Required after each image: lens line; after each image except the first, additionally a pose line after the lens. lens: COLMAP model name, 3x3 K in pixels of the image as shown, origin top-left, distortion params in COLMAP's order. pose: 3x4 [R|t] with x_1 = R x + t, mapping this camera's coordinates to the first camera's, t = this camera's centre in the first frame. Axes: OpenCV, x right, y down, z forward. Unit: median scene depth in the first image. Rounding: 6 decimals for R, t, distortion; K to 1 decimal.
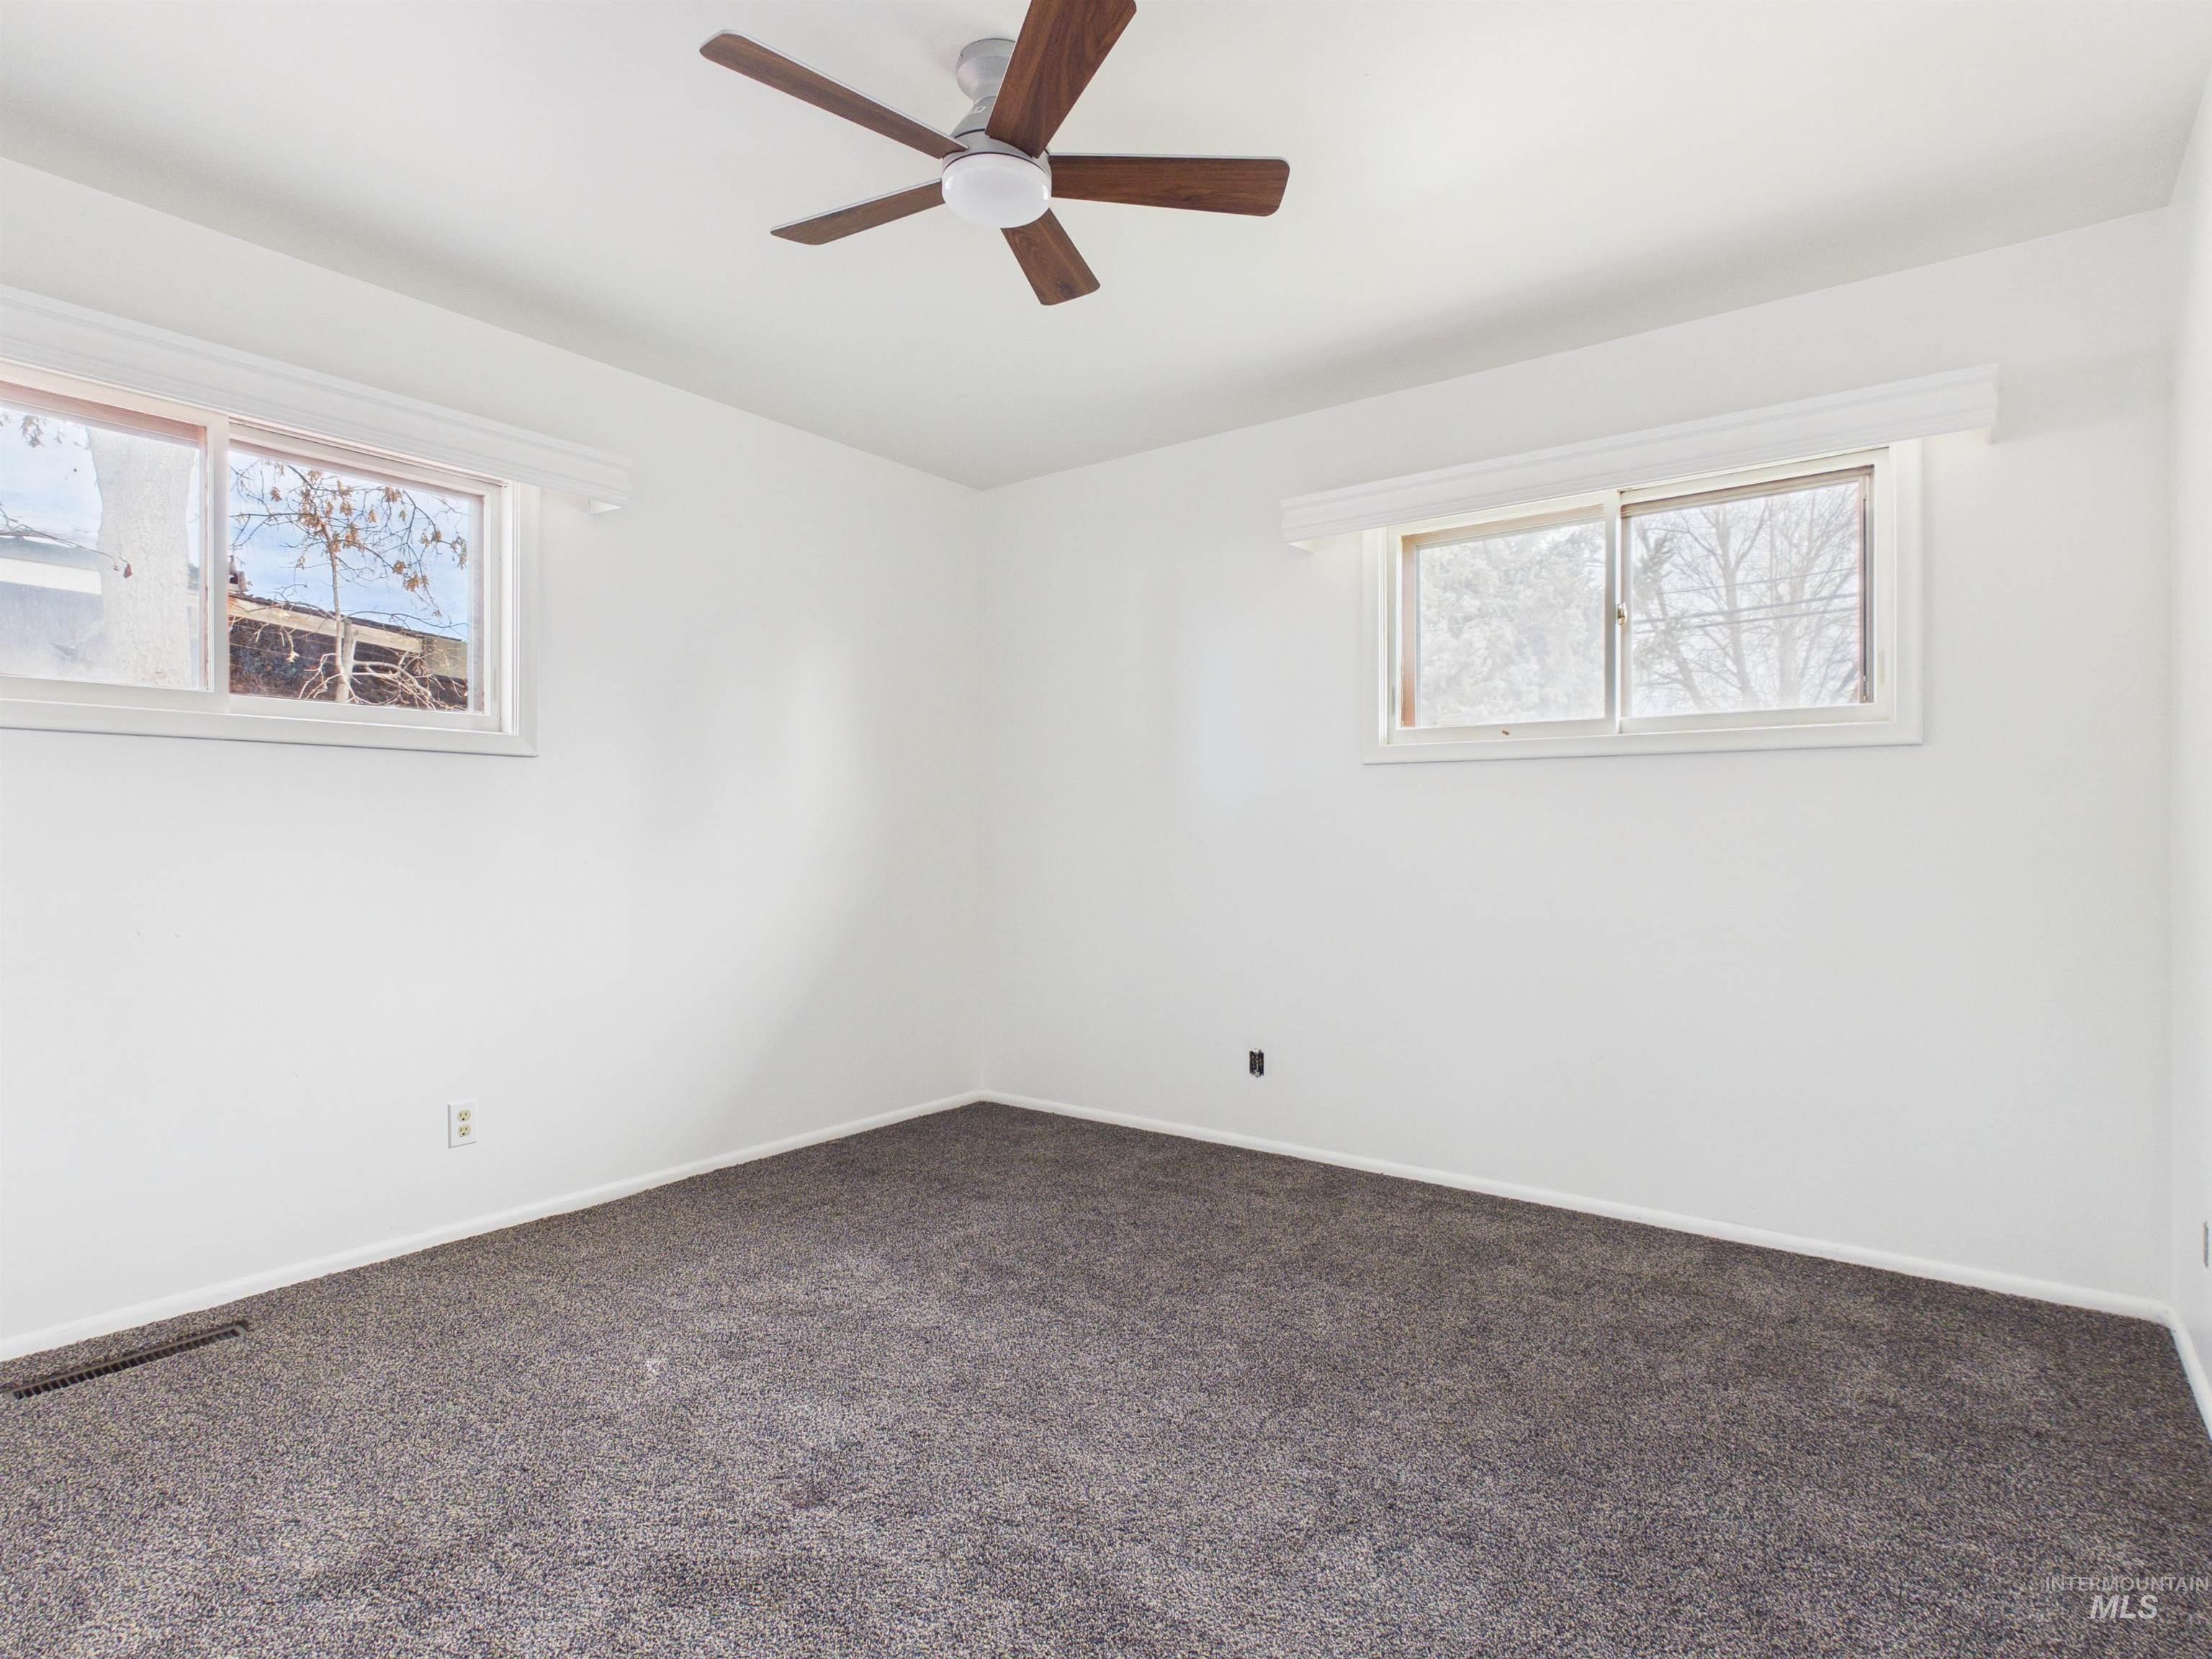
lens RADIAL K [[1160.0, 0, 1096.4], [0, 1160.0, 834.4], [0, 0, 1]] dist [0.000662, -0.000660]
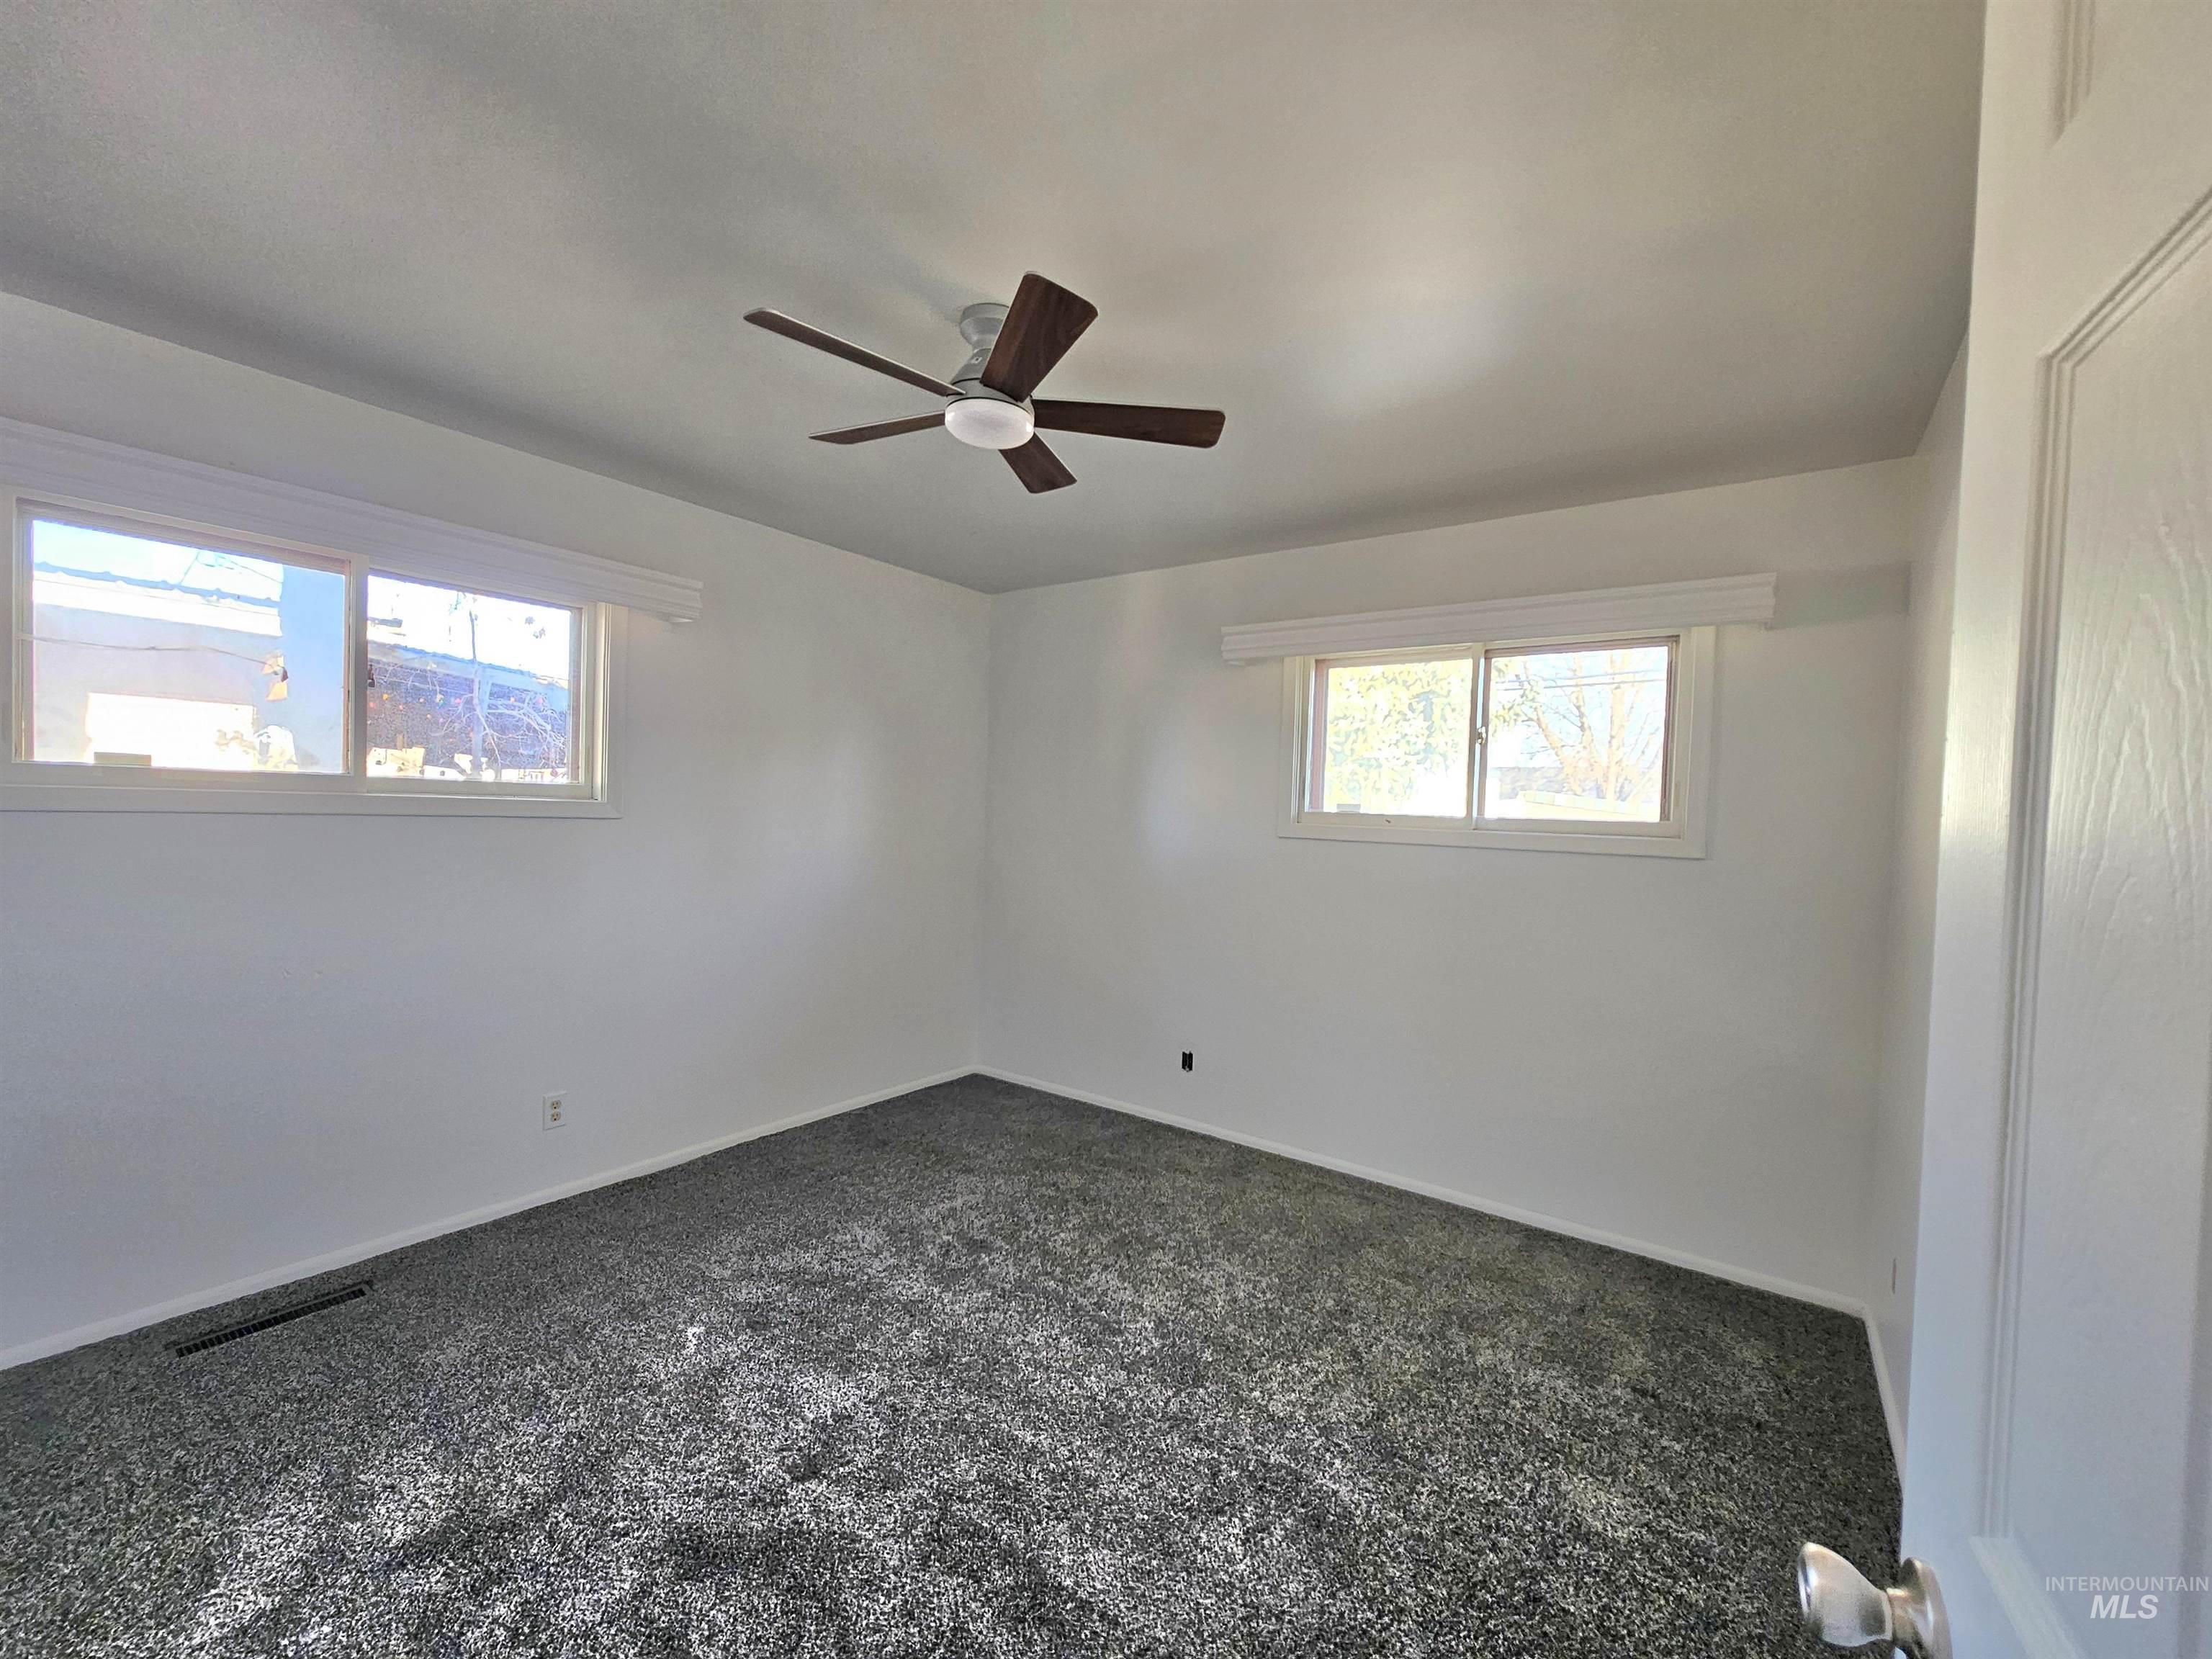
lens RADIAL K [[896.1, 0, 1106.7], [0, 896.1, 832.7], [0, 0, 1]] dist [-0.002524, 0.000993]
pose [[0.999119, 0.034923, 0.023286, 0.028838], [-0.035563, 0.998985, 0.027641, -0.135933], [-0.022297, -0.028444, 0.999347, 0.026592]]
